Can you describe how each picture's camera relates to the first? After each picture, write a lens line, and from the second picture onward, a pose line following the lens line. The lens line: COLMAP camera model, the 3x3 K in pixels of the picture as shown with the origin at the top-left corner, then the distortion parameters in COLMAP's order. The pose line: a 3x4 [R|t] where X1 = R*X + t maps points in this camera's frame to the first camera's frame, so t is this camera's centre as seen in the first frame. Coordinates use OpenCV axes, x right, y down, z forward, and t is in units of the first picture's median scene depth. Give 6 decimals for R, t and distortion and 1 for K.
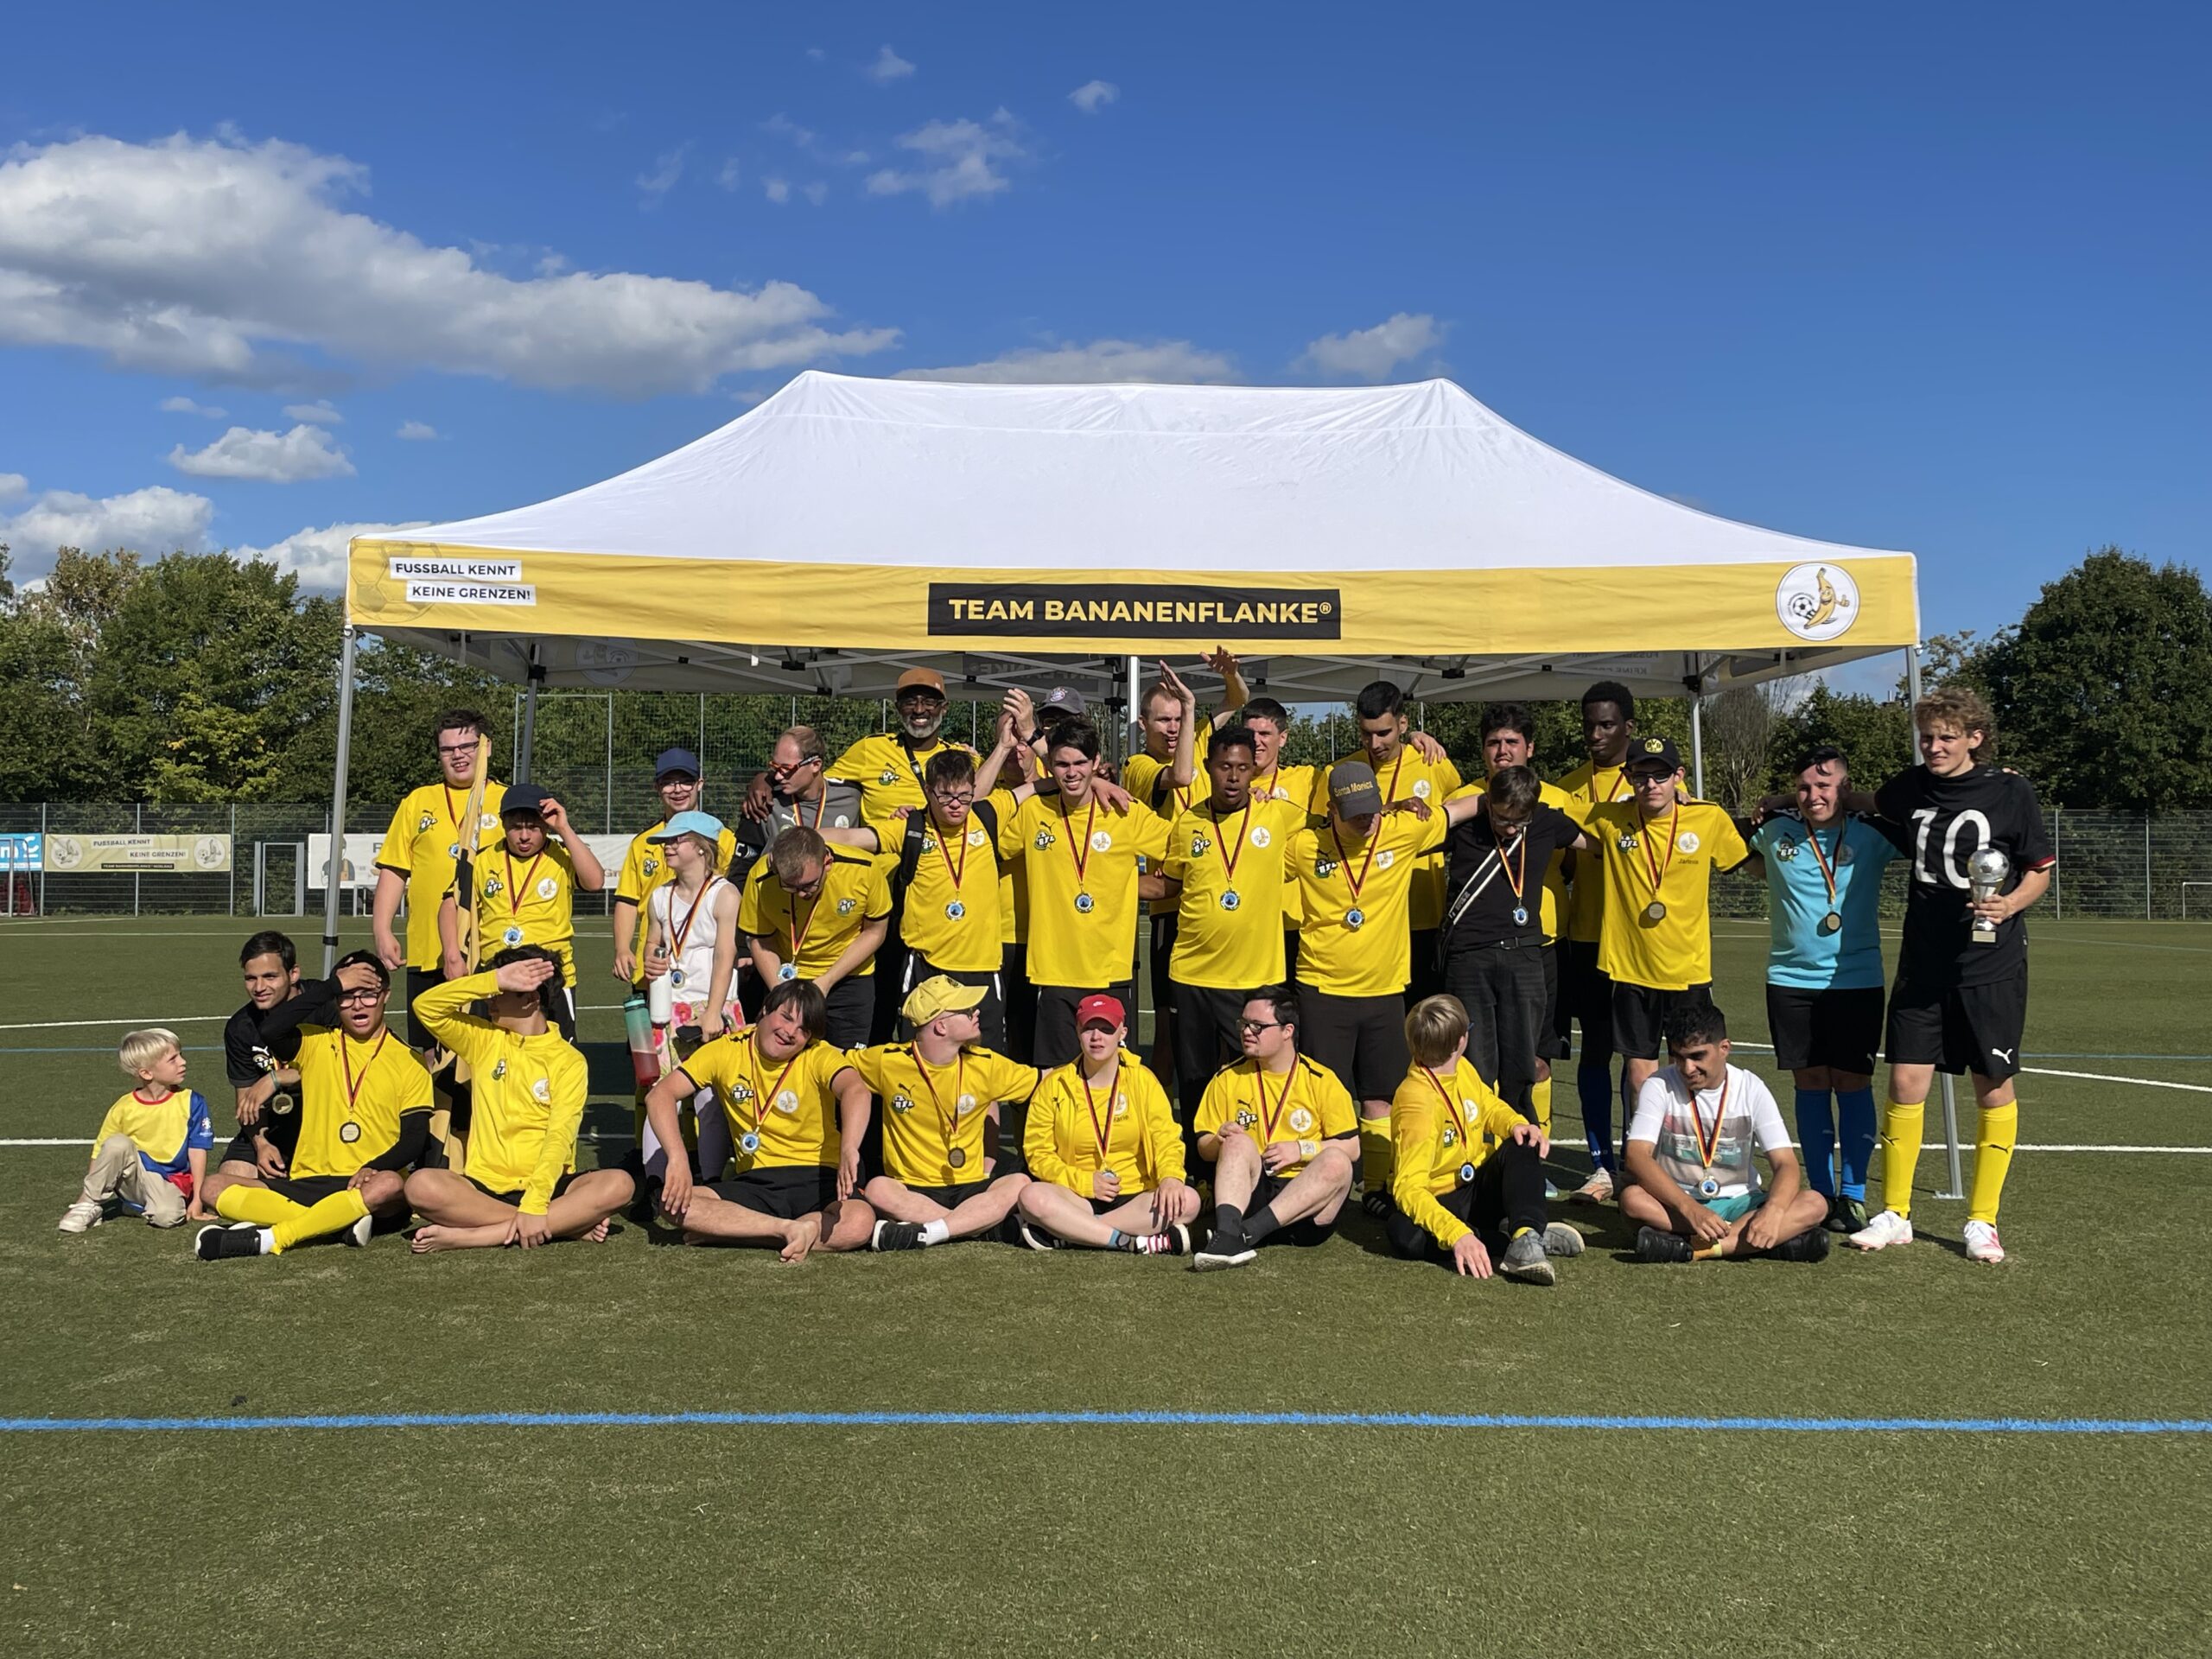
lens RADIAL K [[2251.7, 0, 1106.0], [0, 2251.7, 829.5], [0, 0, 1]] dist [0.001778, -0.000365]
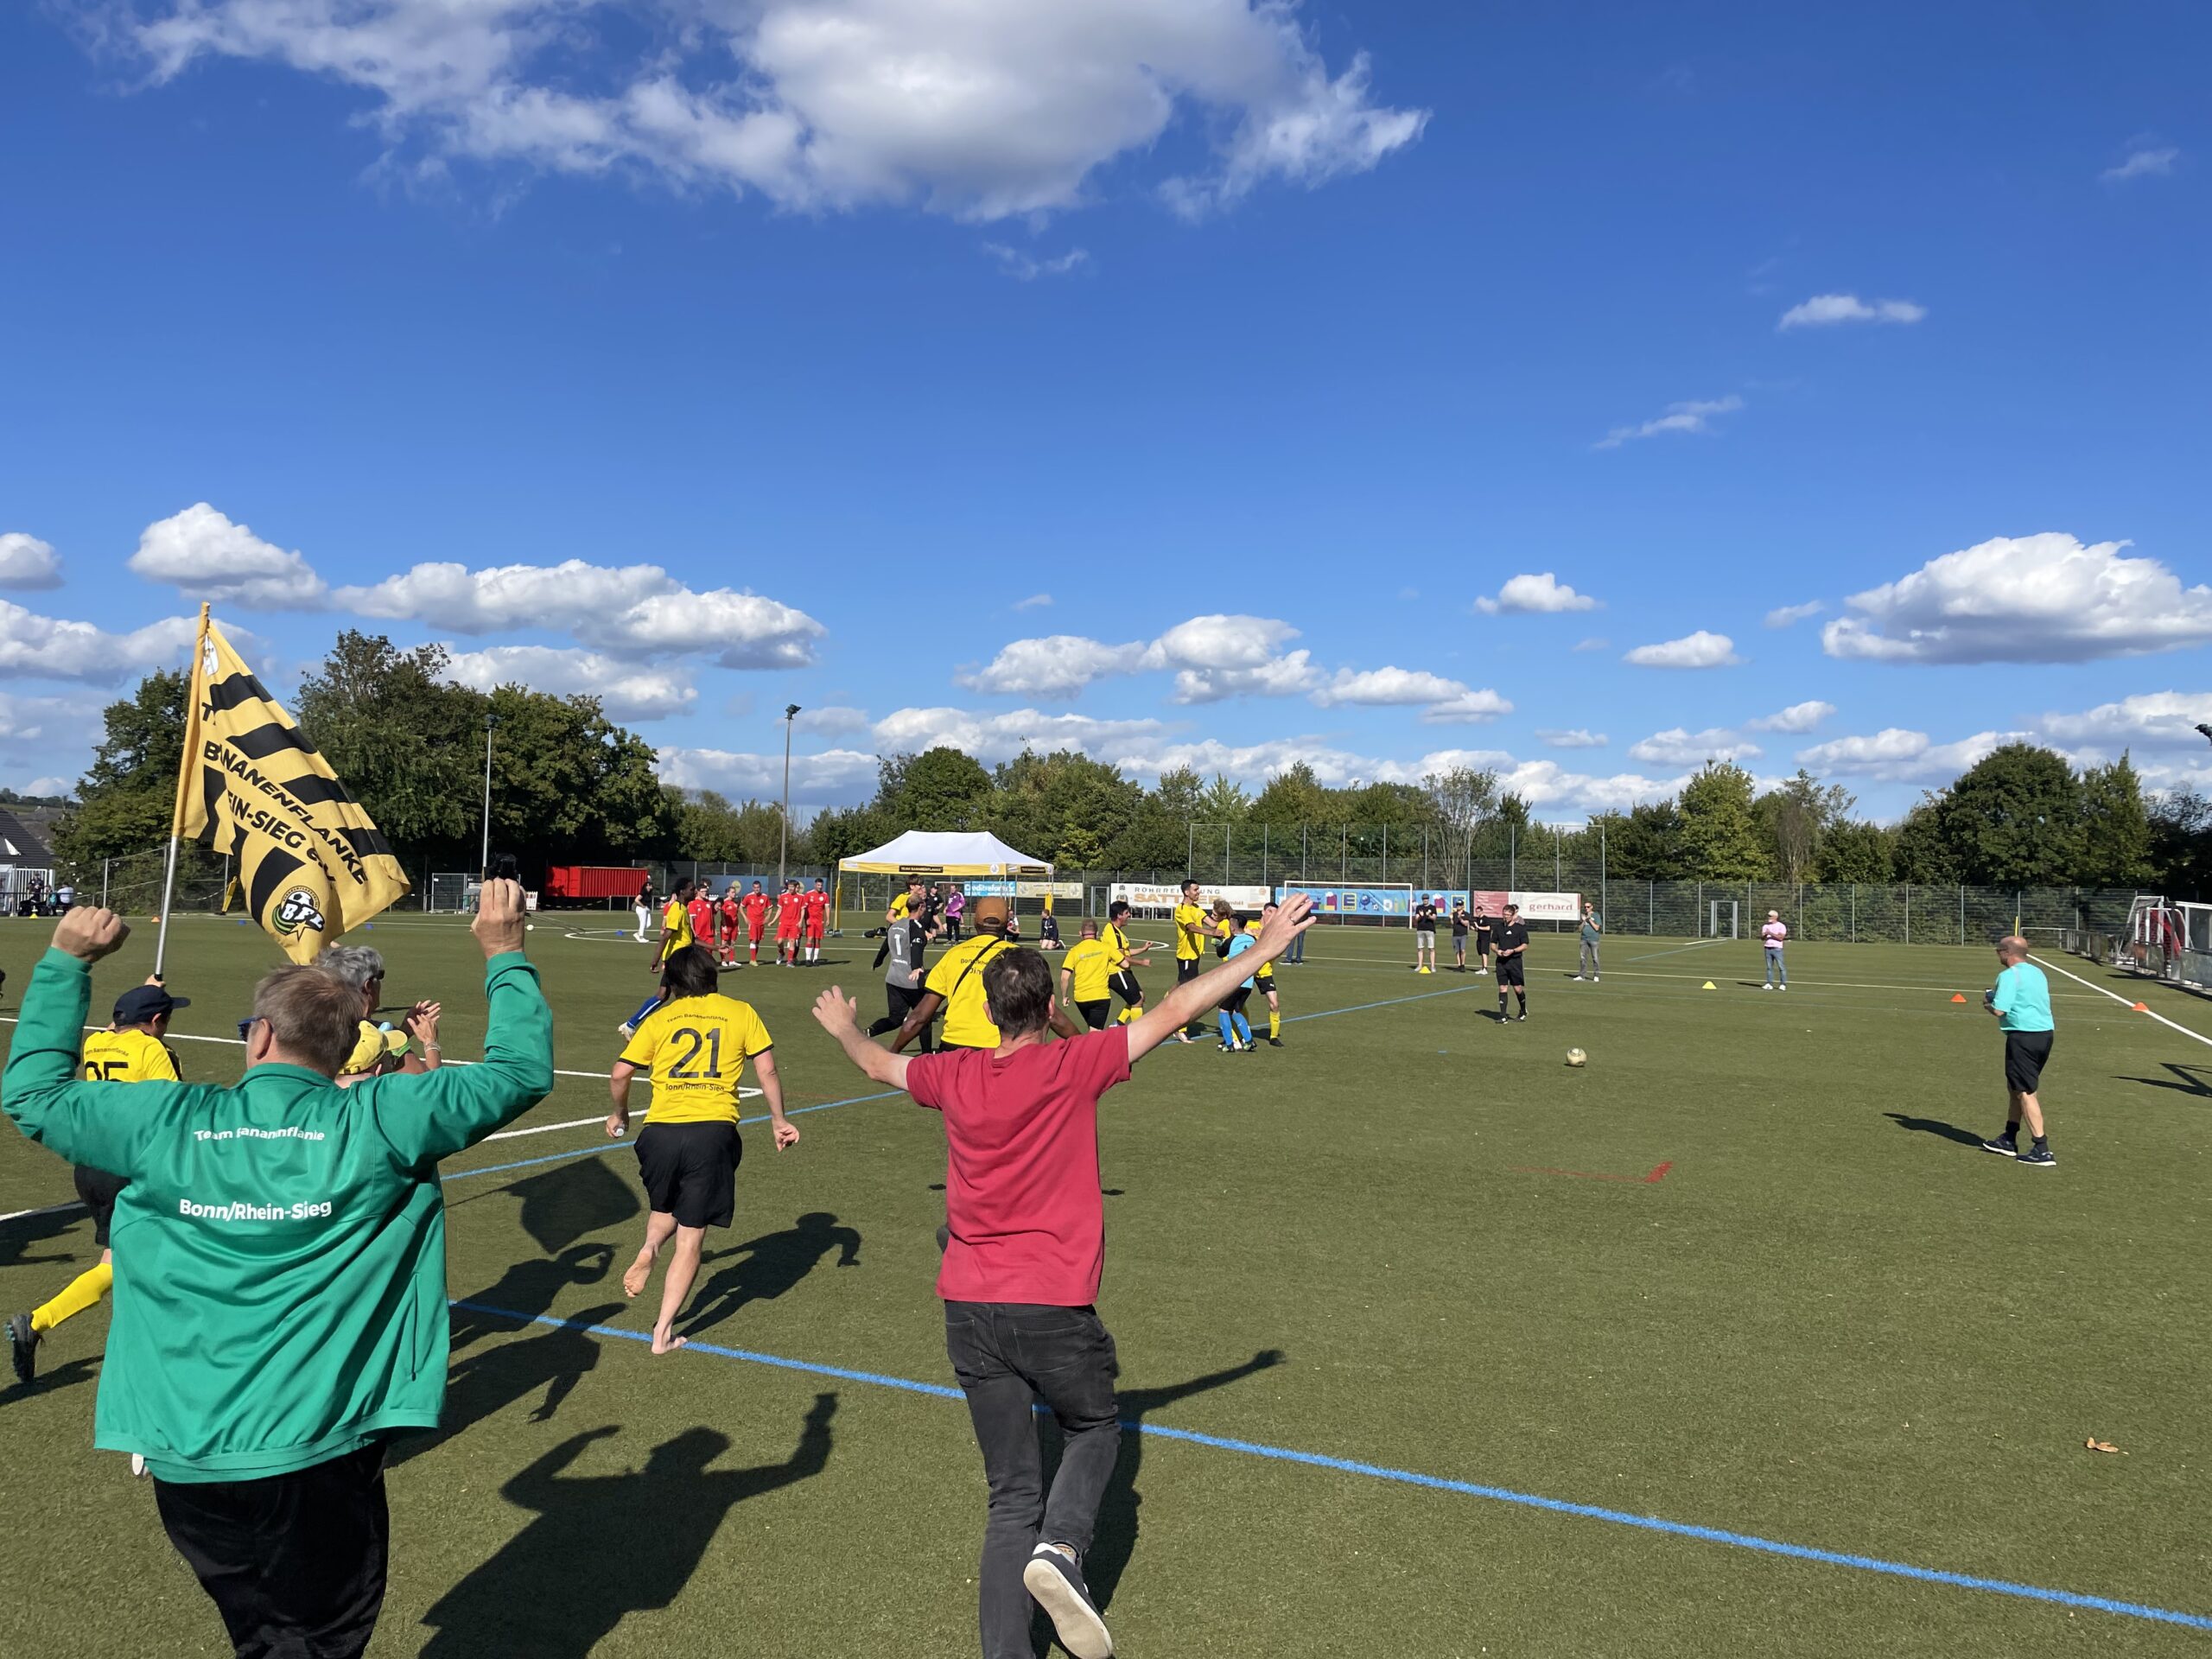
lens RADIAL K [[1683.8, 0, 1106.0], [0, 1683.8, 829.5], [0, 0, 1]] dist [0.001269, -0.156839]
pose [[0.879751, 0.002400, -0.475428, 0.473931], [-0.014569, 0.999654, -0.021913, -0.015746], [0.475211, 0.026204, 0.879482, -0.548104]]
